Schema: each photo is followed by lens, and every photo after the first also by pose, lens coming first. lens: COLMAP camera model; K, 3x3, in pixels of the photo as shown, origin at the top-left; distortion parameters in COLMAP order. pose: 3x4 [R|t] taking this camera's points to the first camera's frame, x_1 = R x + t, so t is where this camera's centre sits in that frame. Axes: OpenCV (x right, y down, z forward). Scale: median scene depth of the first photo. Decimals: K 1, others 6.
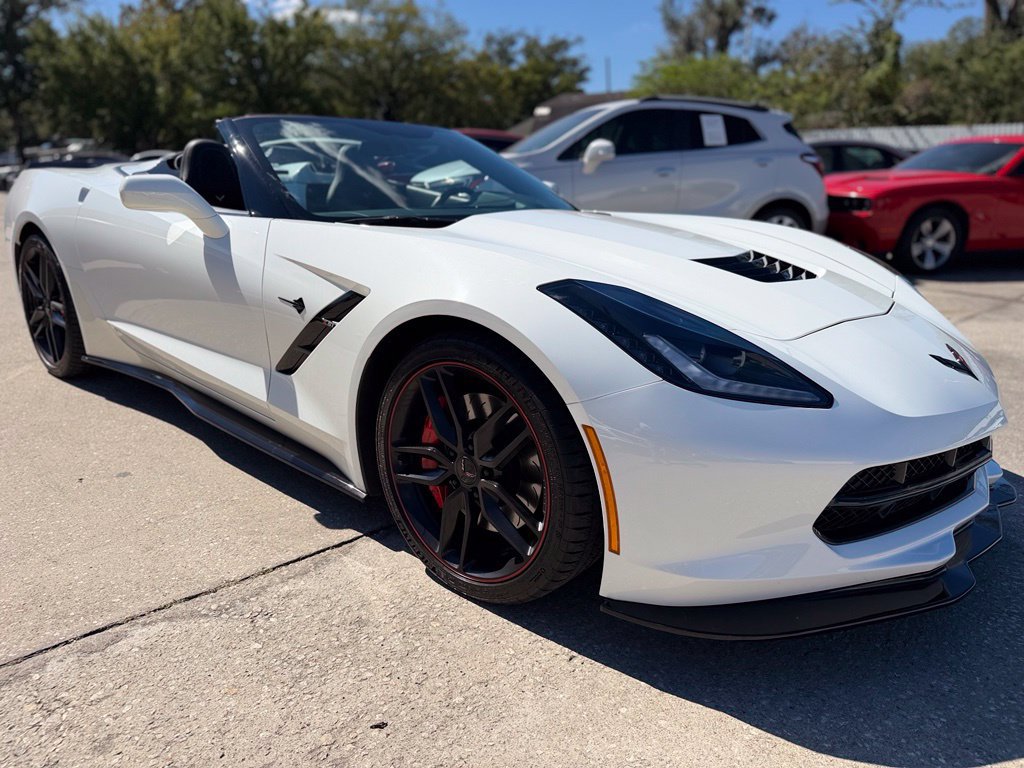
lens RADIAL K [[744.0, 0, 554.3], [0, 744.0, 383.0], [0, 0, 1]] dist [-0.011271, -0.011475]
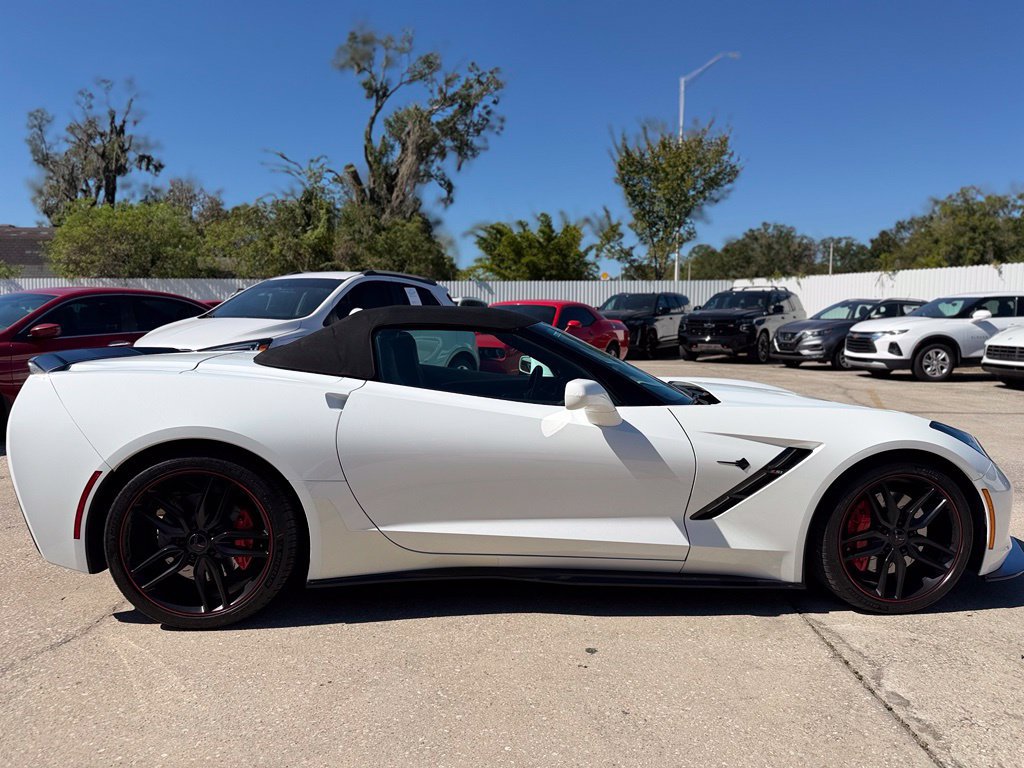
lens RADIAL K [[739.6, 0, 512.0], [0, 739.6, 384.0], [0, 0, 1]] dist [0.024482, -0.046235]
pose [[0.686573, -0.068751, 0.723803, -1.836004], [0.193242, 0.976968, -0.090505, -0.233186], [-0.700910, 0.202008, 0.684046, 0.344856]]
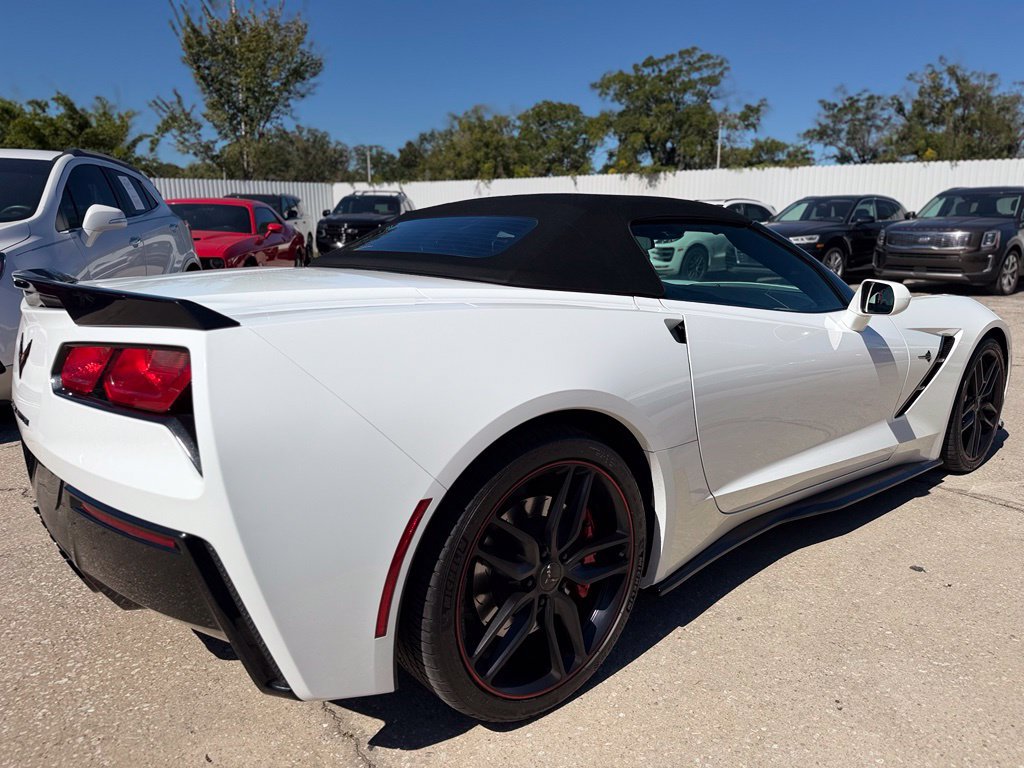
lens RADIAL K [[767.9, 0, 510.0], [0, 767.9, 347.6], [0, 0, 1]] dist [-0.007079, -0.015763]
pose [[0.111542, -0.159734, 0.980838, -2.082143], [0.262822, 0.956595, 0.125898, -0.578939], [-0.958375, 0.243743, 0.148682, 1.733216]]
